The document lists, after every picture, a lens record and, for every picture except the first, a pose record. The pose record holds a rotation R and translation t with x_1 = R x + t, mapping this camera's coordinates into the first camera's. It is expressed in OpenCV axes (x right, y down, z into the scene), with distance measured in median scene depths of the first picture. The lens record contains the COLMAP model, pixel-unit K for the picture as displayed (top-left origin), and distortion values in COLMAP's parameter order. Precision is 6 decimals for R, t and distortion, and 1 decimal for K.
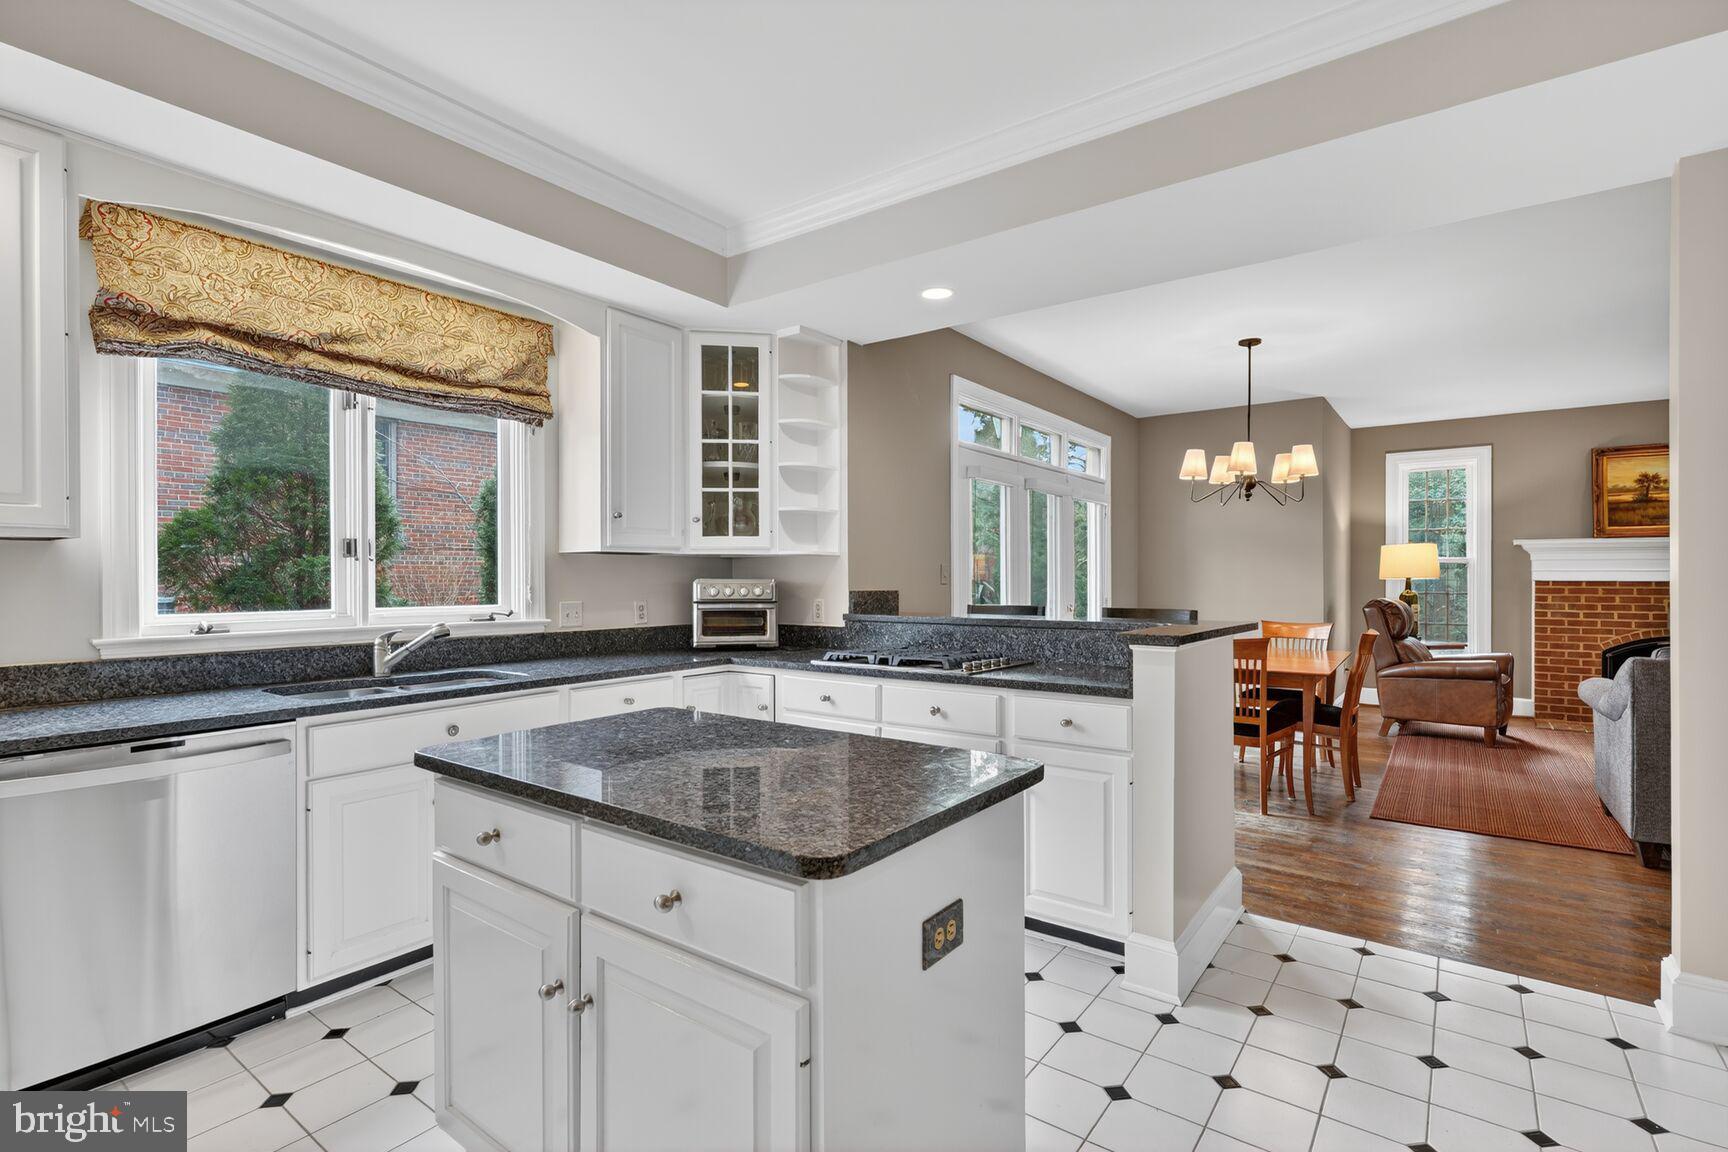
lens RADIAL K [[808.8, 0, 871.9], [0, 808.8, 577.8], [0, 0, 1]] dist [0.003826, 0.000001]
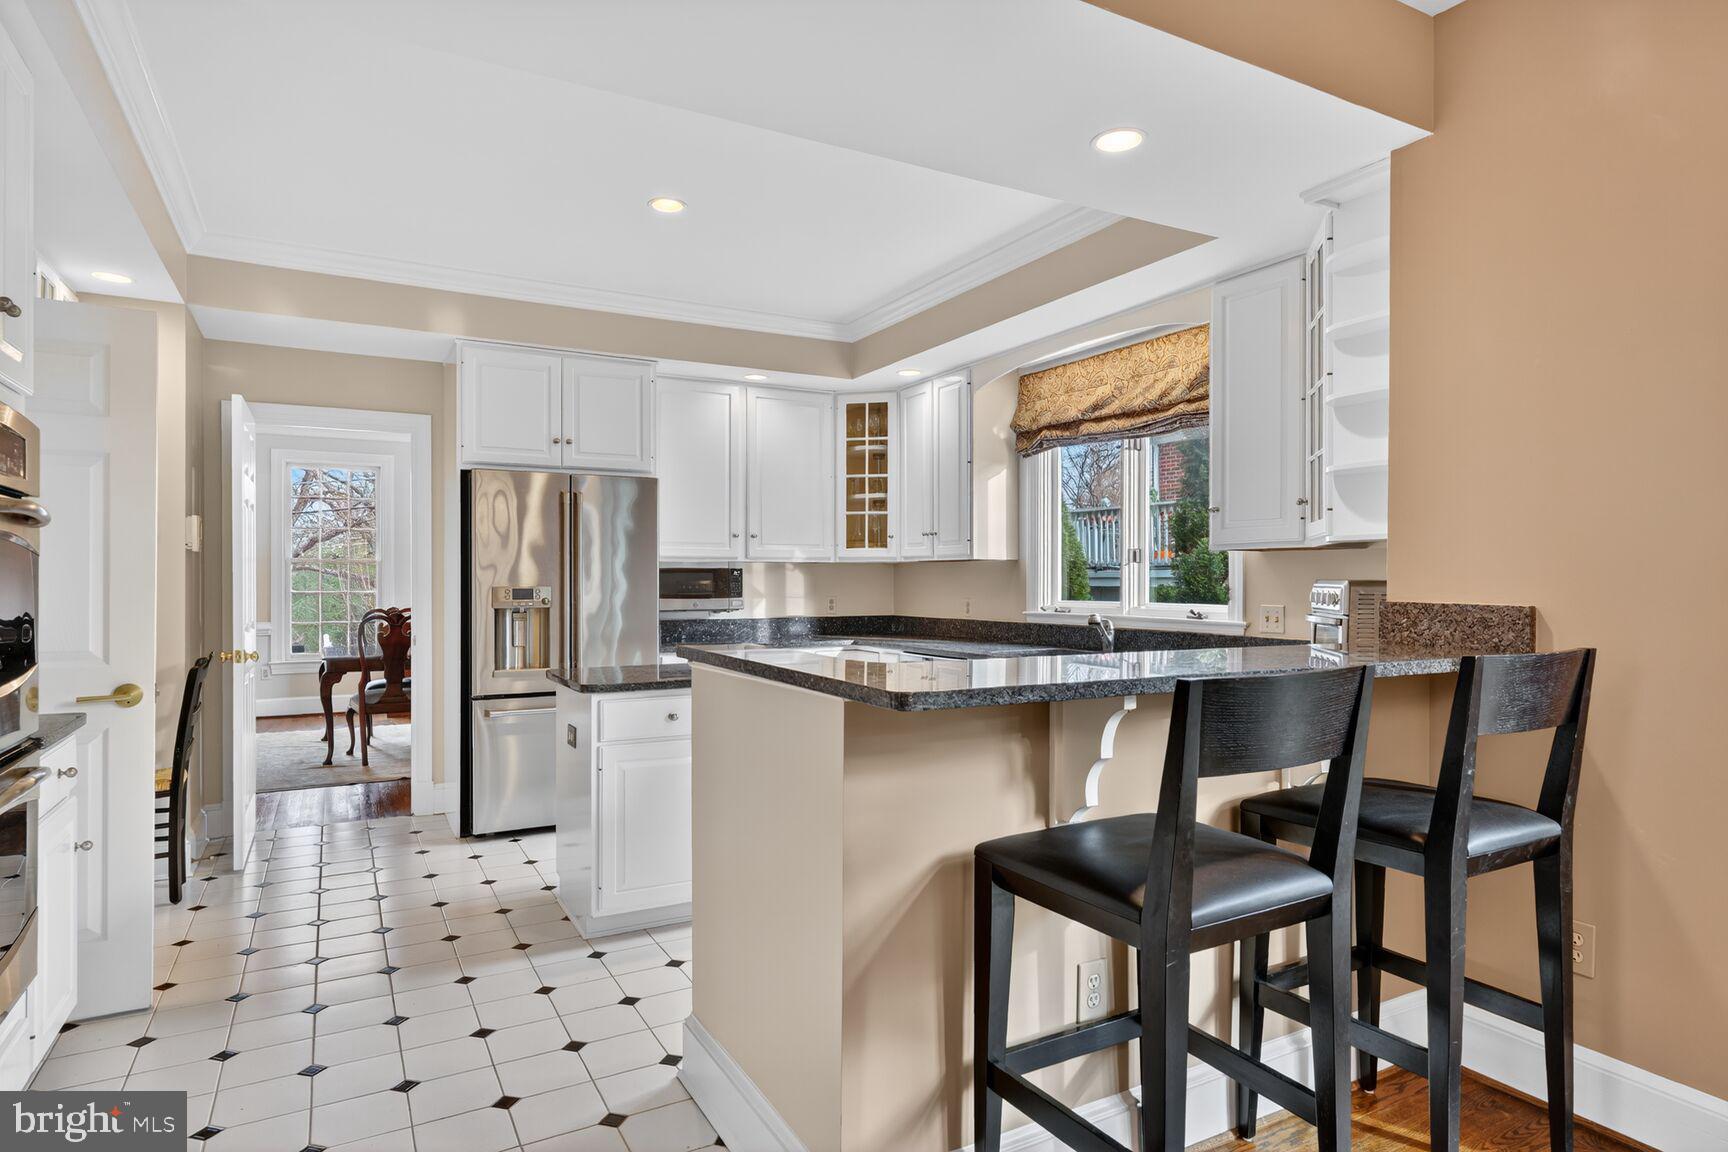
lens RADIAL K [[959.7, 0, 861.5], [0, 959.7, 579.7], [0, 0, 1]] dist [-0.000594, -0.000508]
pose [[-0.418258, 0.001053, -0.908328, 0.932731], [-0.000821, 0.999998, 0.001537, -0.000288], [0.908328, 0.001388, -0.418256, 1.222467]]
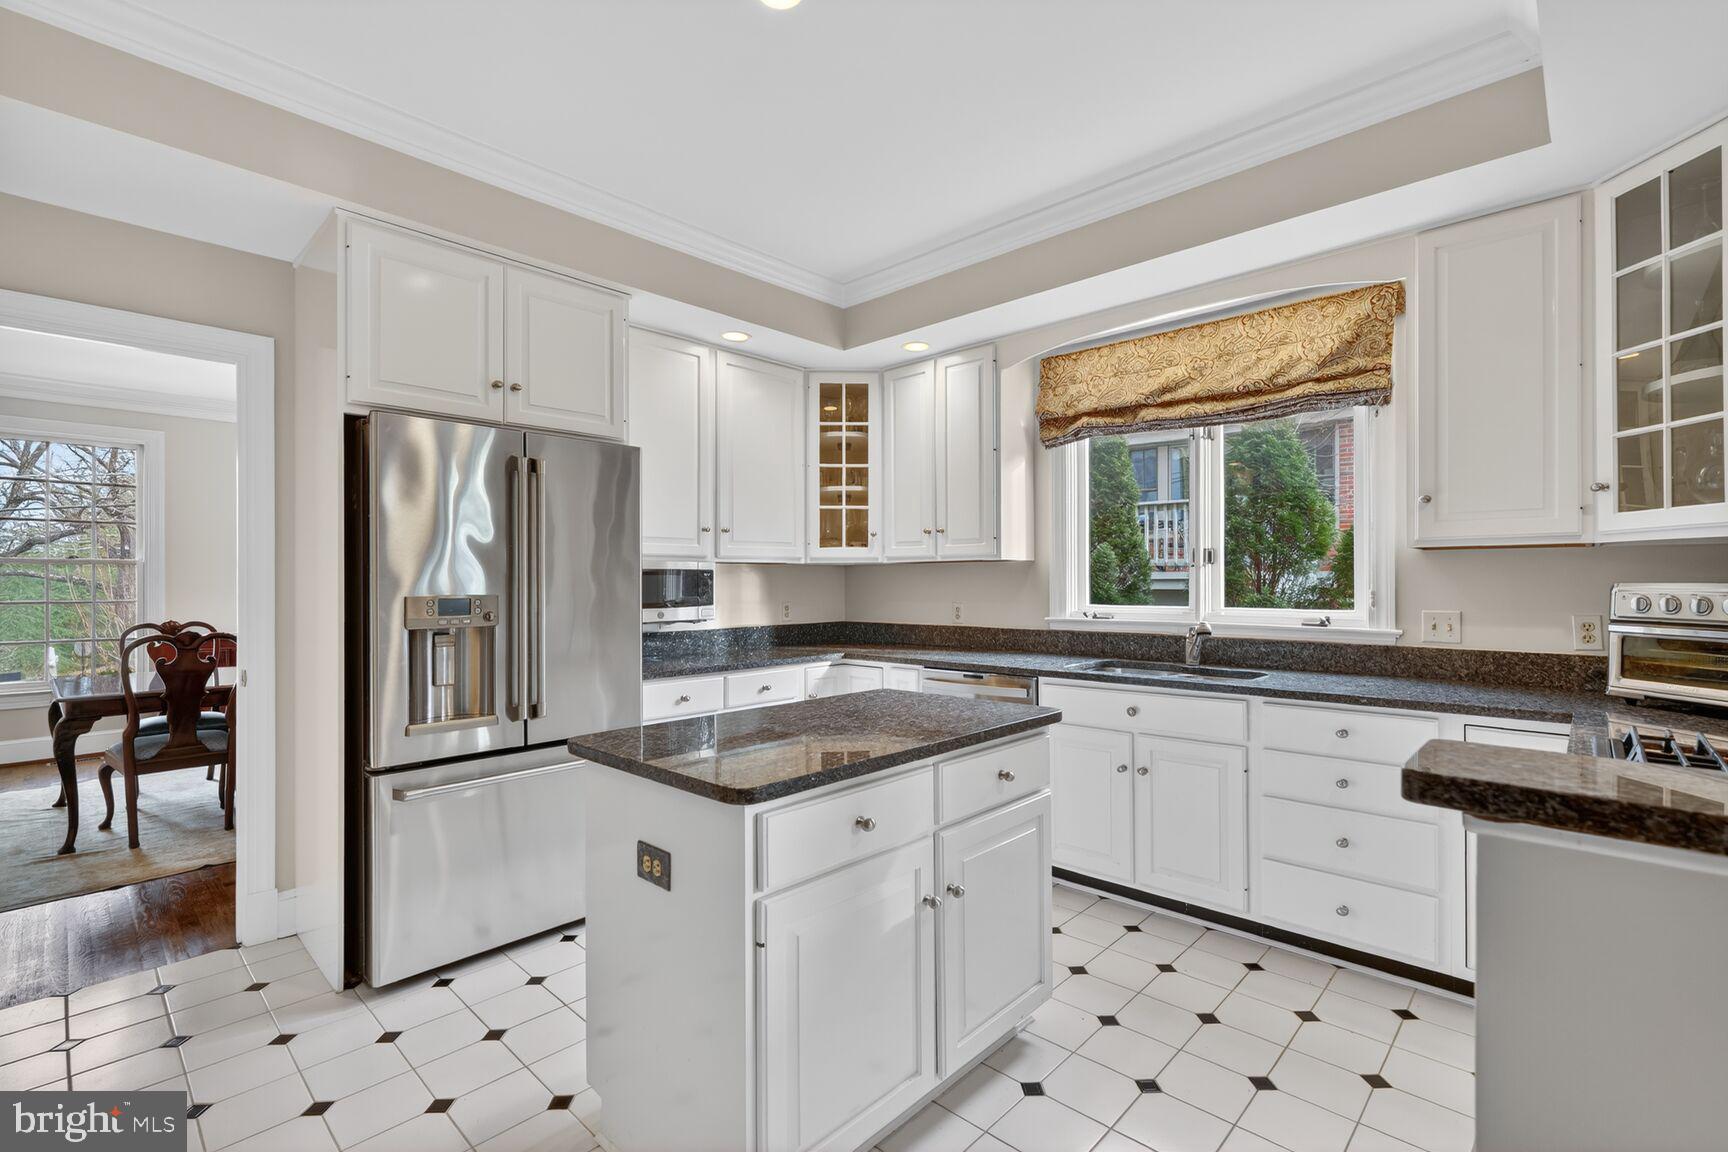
lens RADIAL K [[760.7, 0, 859.4], [0, 760.7, 578.1], [0, 0, 1]] dist [-0.000018, -0.000669]
pose [[-0.119707, -0.004233, -0.992800, 0.519284], [0.001263, 0.999989, -0.004416, -0.000154], [0.992808, -0.001783, -0.119700, 0.619070]]
